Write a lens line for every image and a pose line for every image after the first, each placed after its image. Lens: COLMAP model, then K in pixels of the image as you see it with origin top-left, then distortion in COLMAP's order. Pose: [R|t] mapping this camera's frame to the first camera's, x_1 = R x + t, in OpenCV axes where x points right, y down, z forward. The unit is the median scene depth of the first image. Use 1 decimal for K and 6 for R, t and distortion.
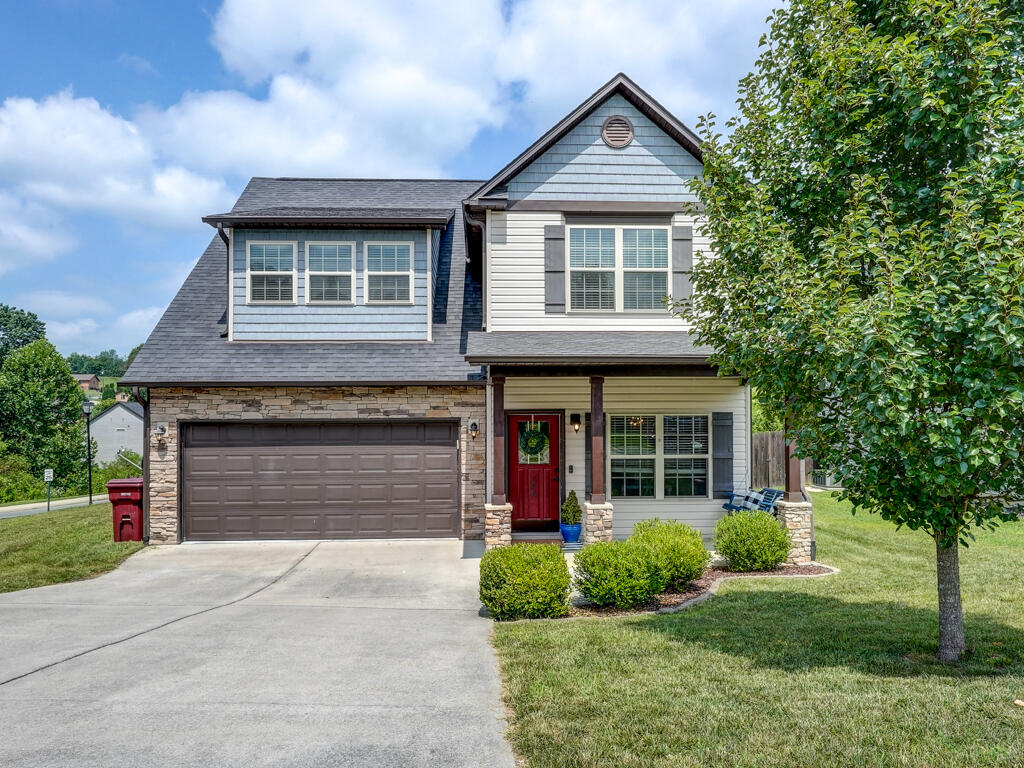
lens RADIAL K [[733.0, 0, 478.5], [0, 733.0, 400.6], [0, 0, 1]] dist [0.006227, 0.005493]
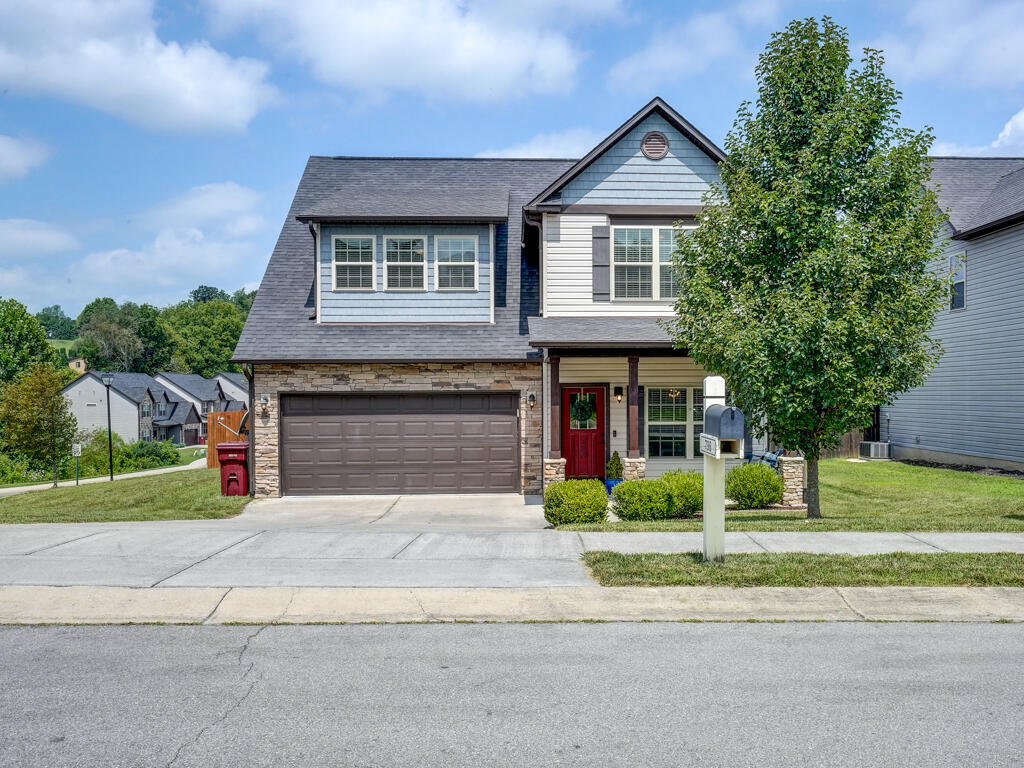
lens RADIAL K [[979.2, 0, 521.7], [0, 979.2, 381.7], [0, 0, 1]] dist [0.023796, 0.000000]
pose [[0.999941, 0.000206, 0.010865, -0.039873], [-0.000358, 0.999902, 0.013978, -0.011907], [-0.010861, -0.013981, 0.999843, -0.564577]]
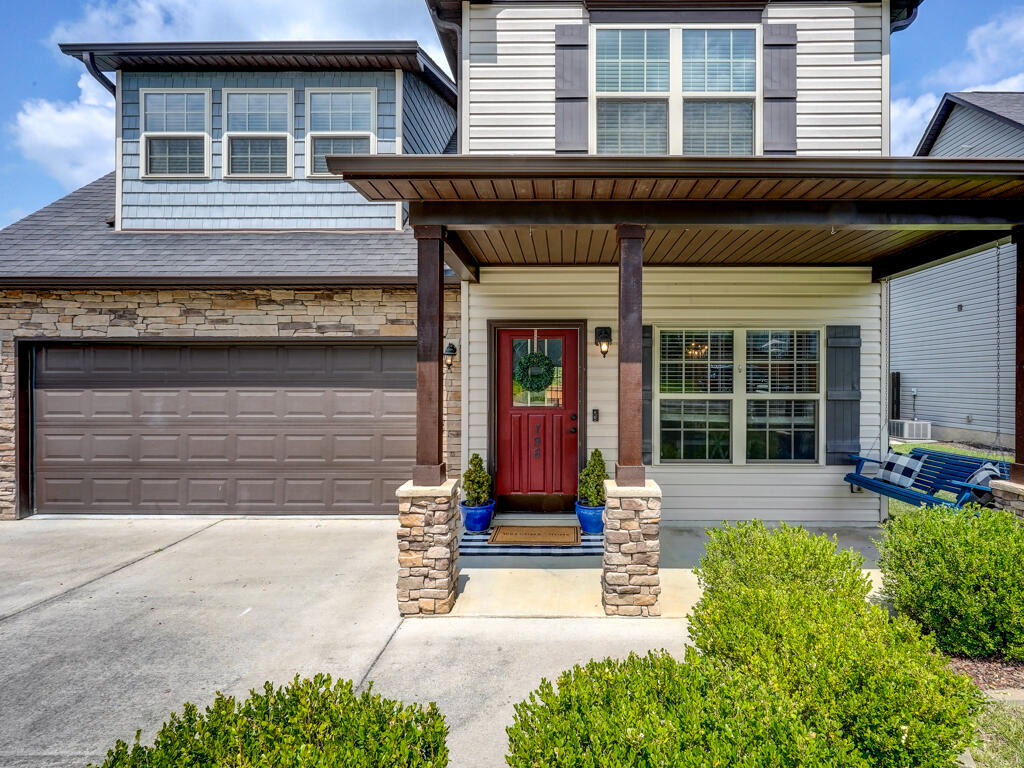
lens RADIAL K [[533.9, 0, 534.6], [0, 533.9, 376.6], [0, 0, 1]] dist [0.000947, -0.000356]
pose [[0.998271, 0.004601, -0.058594, 0.099504], [-0.003601, 0.999846, 0.017164, 0.052046], [0.058664, -0.016923, 0.998134, 0.534386]]
